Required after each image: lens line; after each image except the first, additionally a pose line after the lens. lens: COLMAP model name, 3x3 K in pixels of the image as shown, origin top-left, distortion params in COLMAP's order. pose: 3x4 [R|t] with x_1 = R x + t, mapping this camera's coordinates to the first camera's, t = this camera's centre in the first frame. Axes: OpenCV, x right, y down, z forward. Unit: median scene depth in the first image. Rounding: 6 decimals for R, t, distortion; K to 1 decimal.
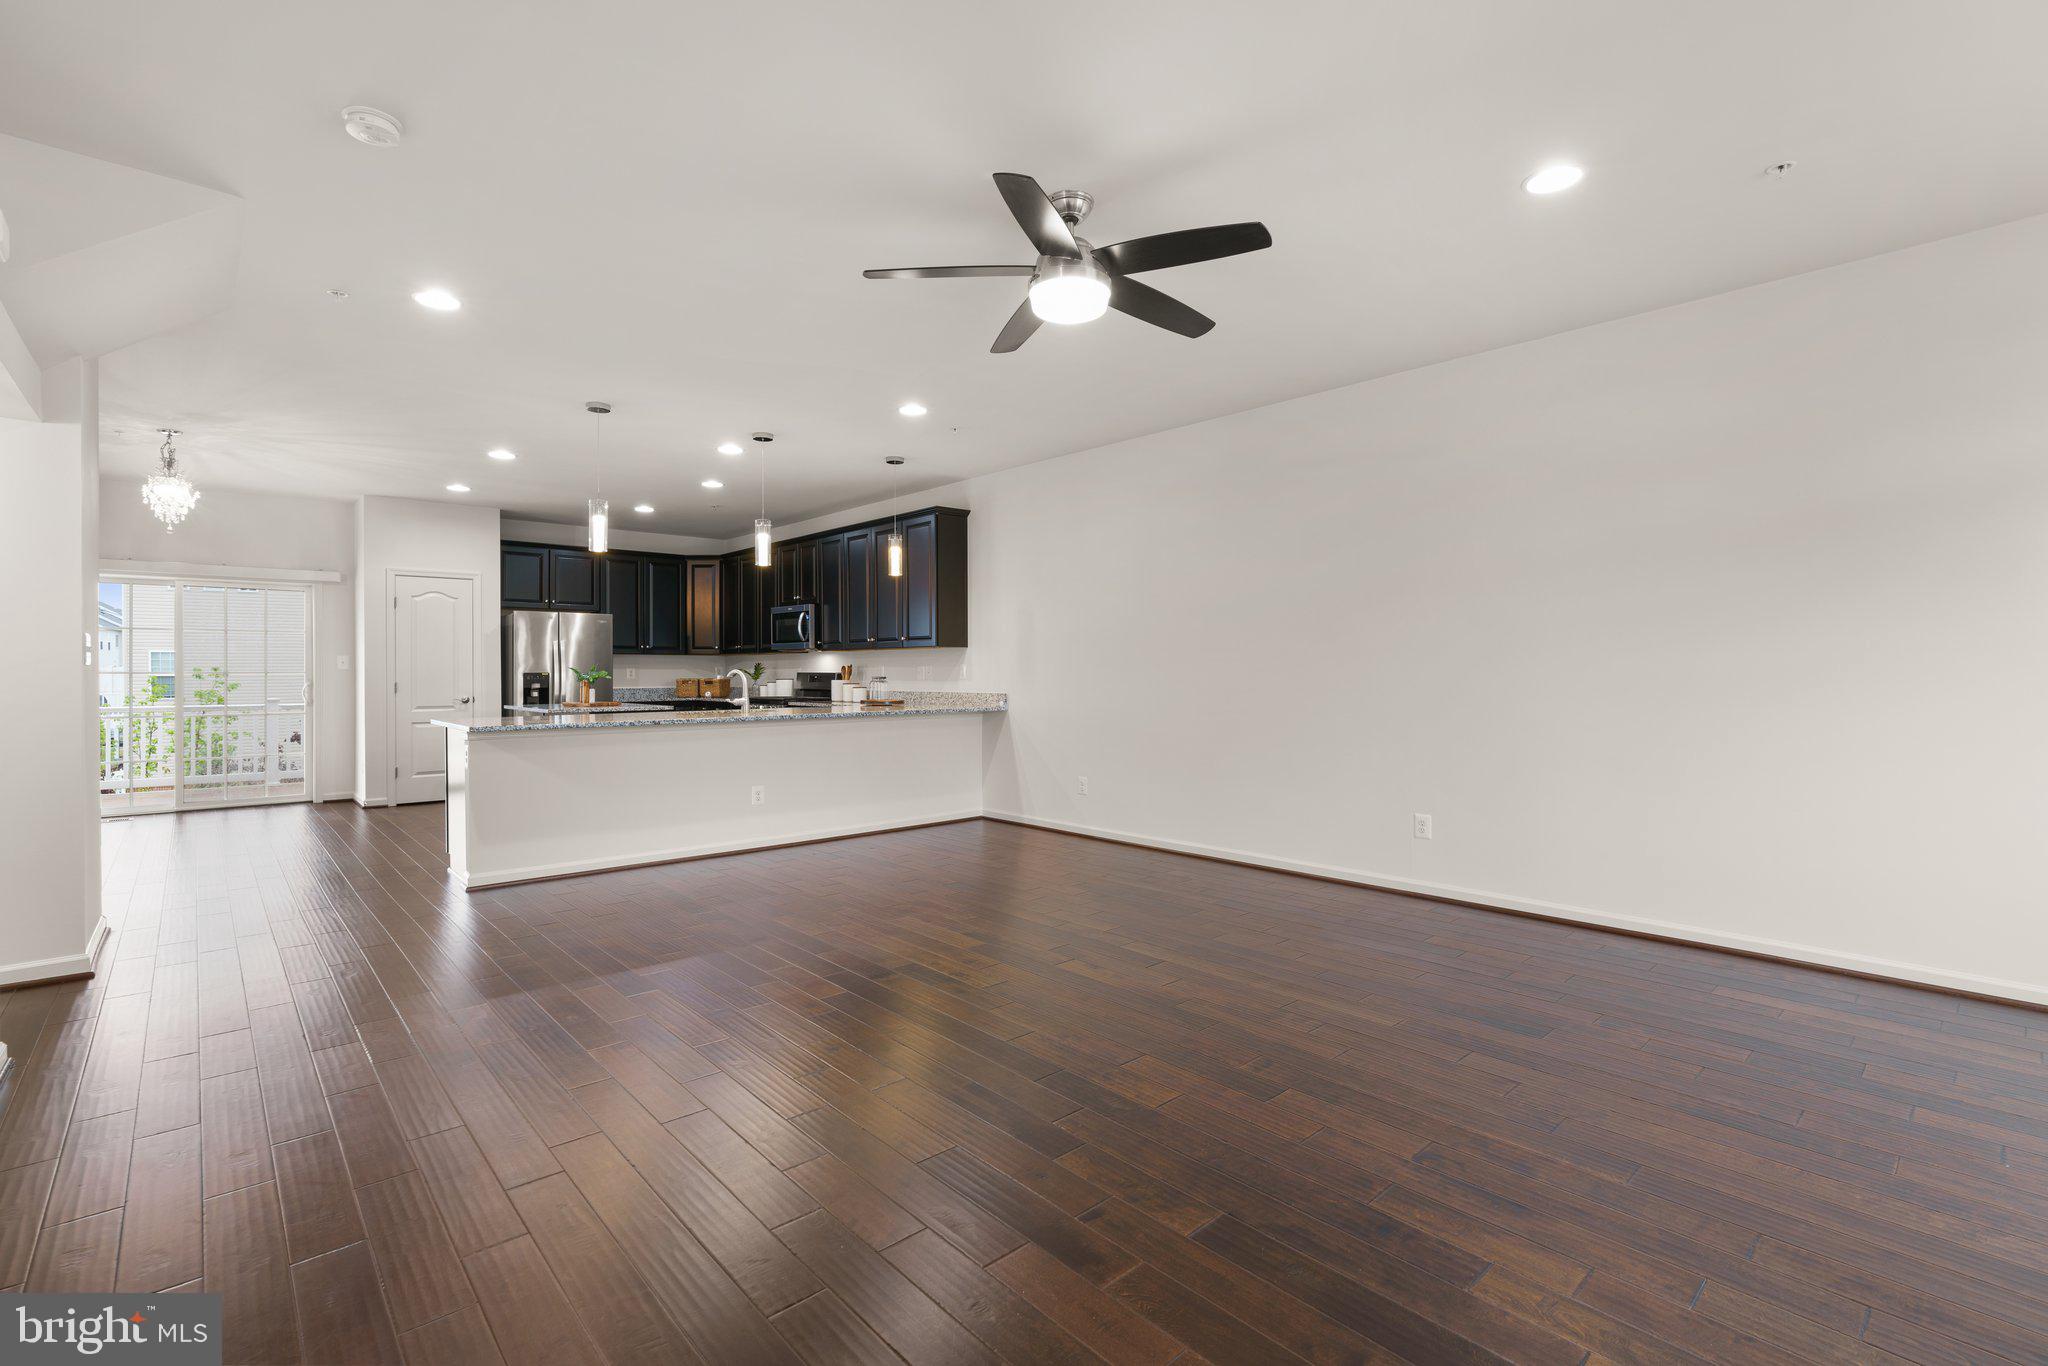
lens RADIAL K [[943.8, 0, 1032.1], [0, 943.8, 674.0], [0, 0, 1]] dist [0.001180, 0.000613]
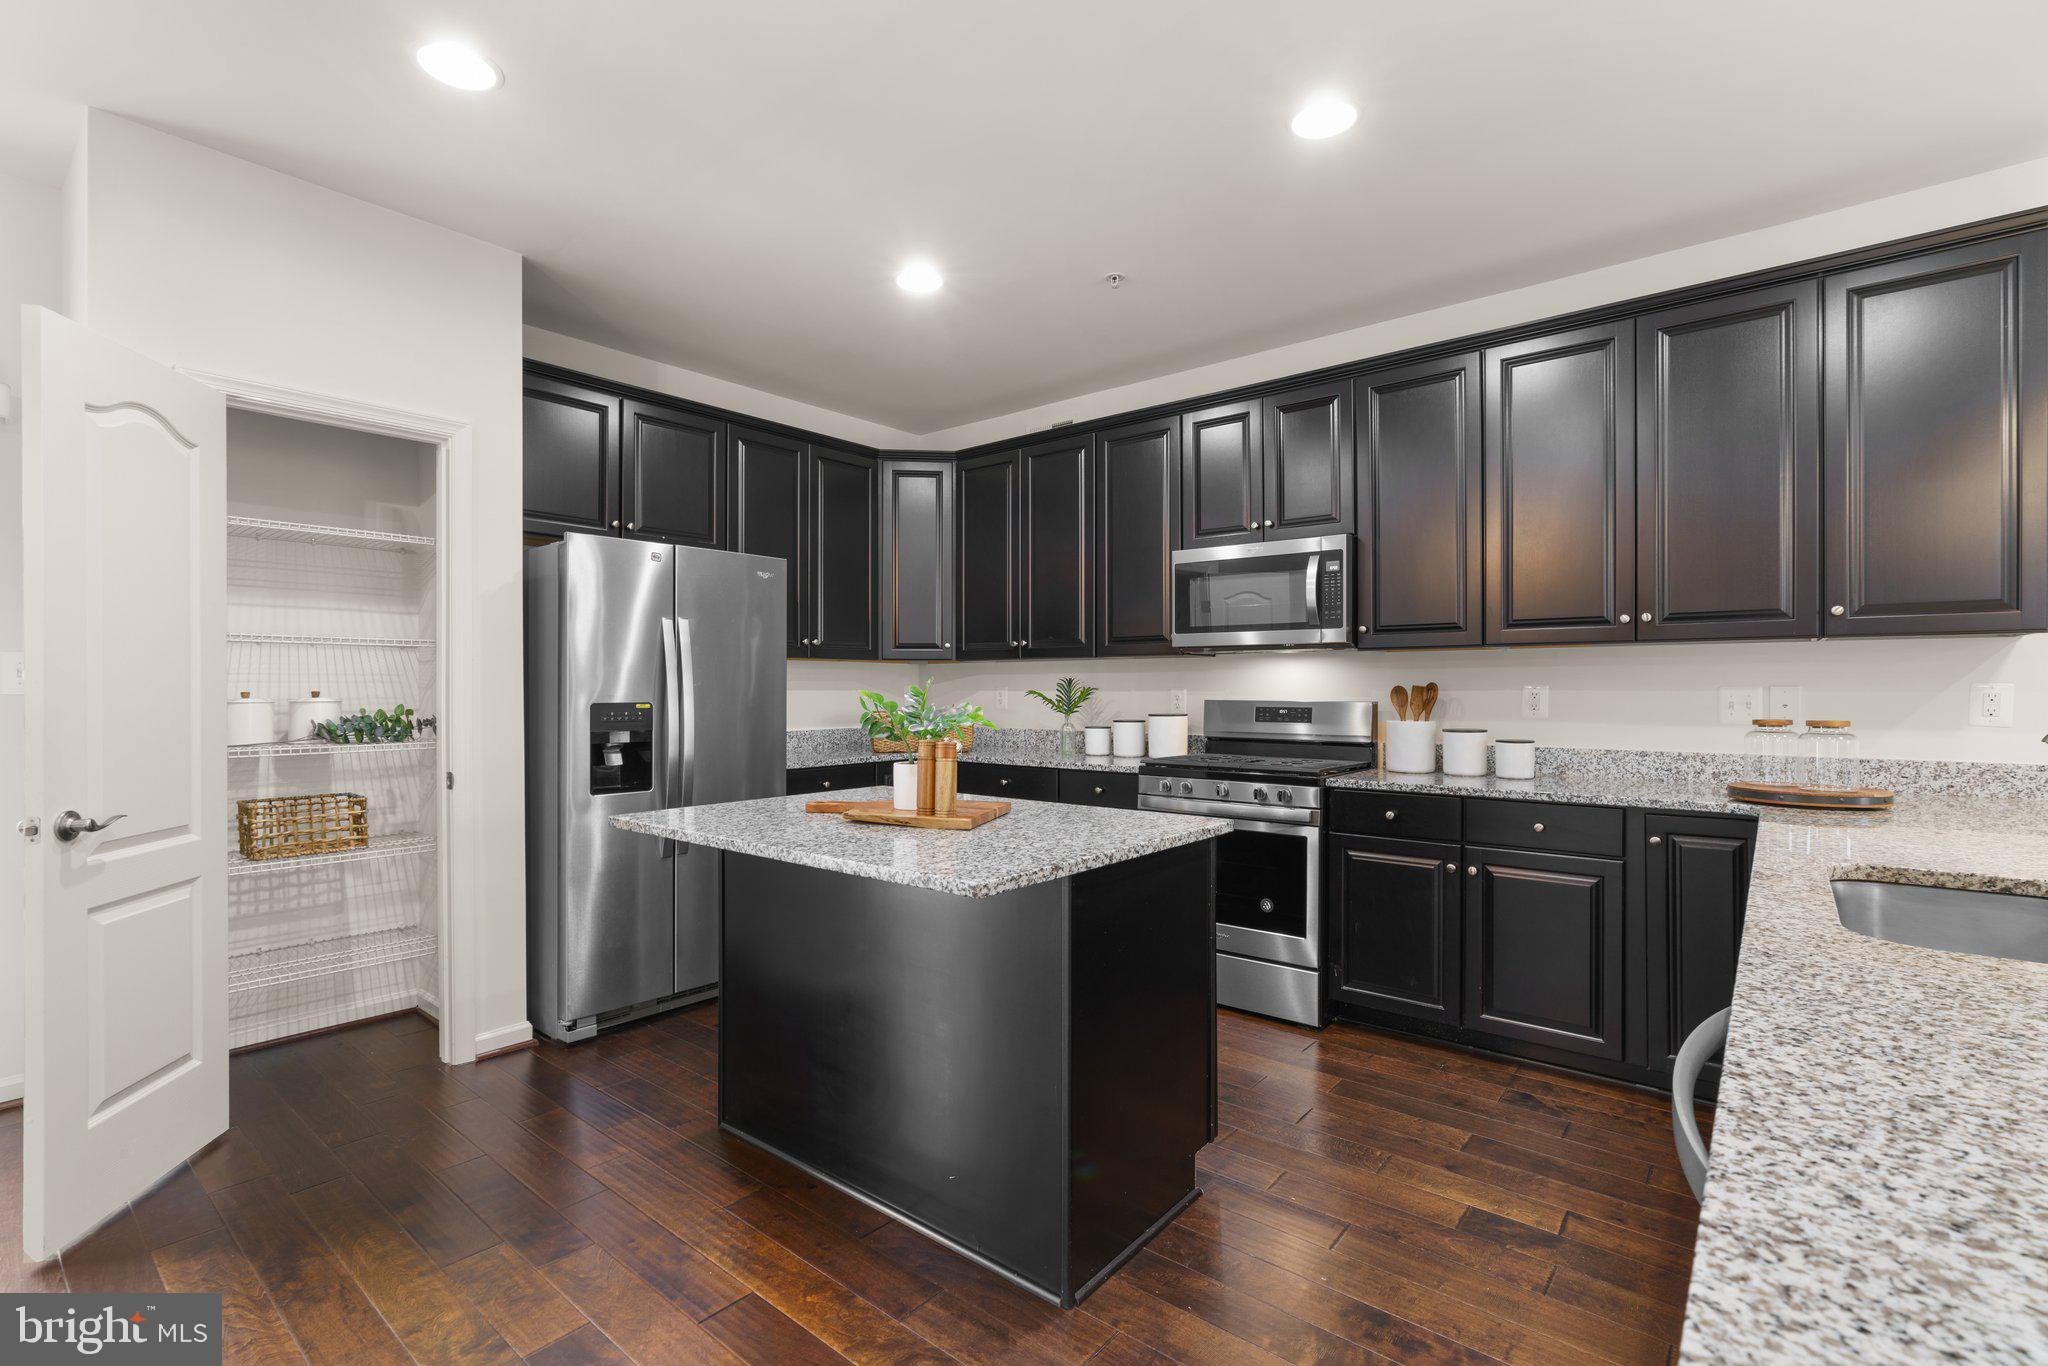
lens RADIAL K [[943.8, 0, 1032.1], [0, 943.8, 674.0], [0, 0, 1]] dist [0.001180, 0.000613]
pose [[0.987920, 0.004368, 0.154903, -0.425900], [-0.001509, 0.999826, -0.018569, -0.005857], [-0.154957, 0.018111, 0.987755, 0.611066]]
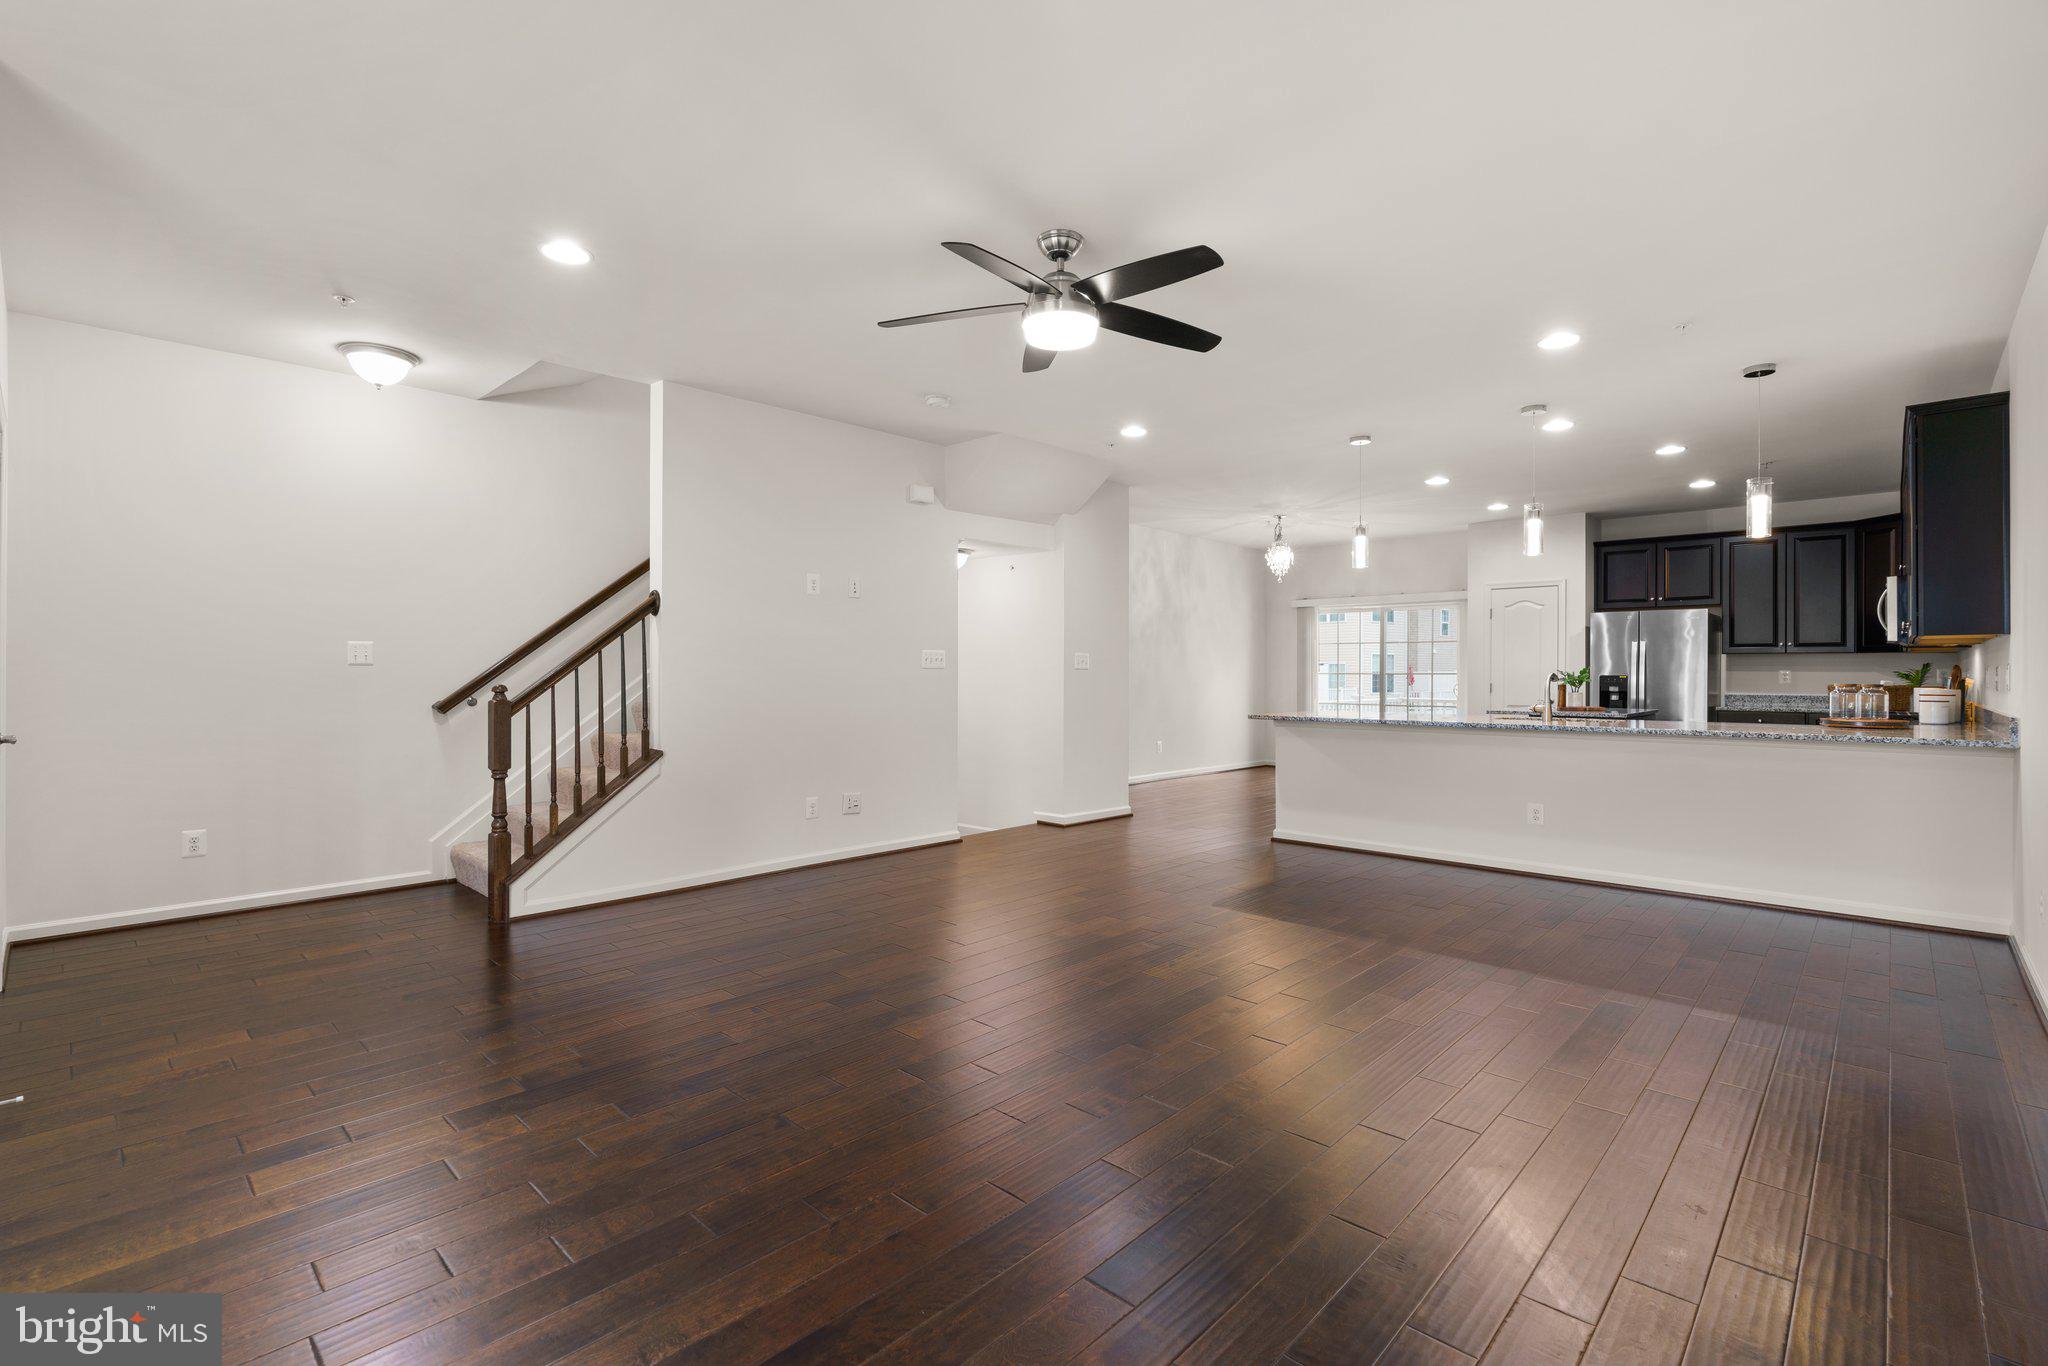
lens RADIAL K [[943.8, 0, 1032.1], [0, 943.8, 674.0], [0, 0, 1]] dist [0.001180, 0.000613]
pose [[0.111966, 0.002486, -0.993709, 0.374632], [-0.004815, 0.999986, 0.001959, -0.001622], [0.993700, 0.004565, 0.111976, 0.300384]]
